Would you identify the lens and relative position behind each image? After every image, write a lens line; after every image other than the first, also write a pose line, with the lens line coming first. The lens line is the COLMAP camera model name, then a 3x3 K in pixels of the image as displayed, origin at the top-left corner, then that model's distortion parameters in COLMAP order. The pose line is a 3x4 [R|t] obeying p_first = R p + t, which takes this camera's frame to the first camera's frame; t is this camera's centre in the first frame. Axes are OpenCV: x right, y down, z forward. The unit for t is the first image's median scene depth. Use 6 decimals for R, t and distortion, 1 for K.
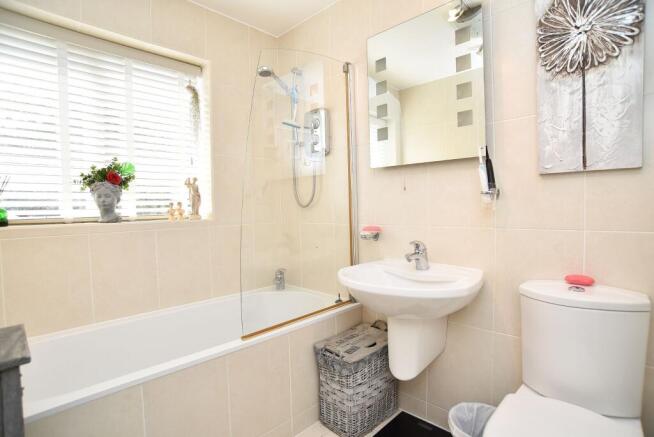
lens RADIAL K [[330.2, 0, 330.4], [0, 330.2, 218.0], [0, 0, 1]] dist [-0.110467, 0.048890]
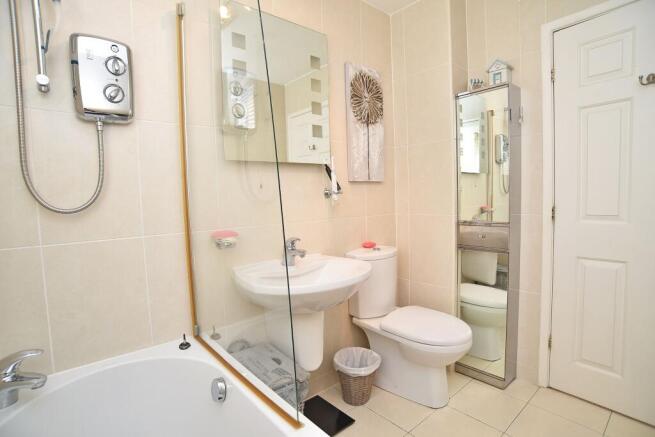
lens RADIAL K [[330.7, 0, 330.9], [0, 330.7, 218.0], [0, 0, 1]] dist [-0.110467, 0.048890]
pose [[0.078839, -0.037303, 0.996189, -0.983593], [0.076065, 0.996611, 0.031299, -0.022058], [-0.993981, 0.073308, 0.081409, 1.040331]]
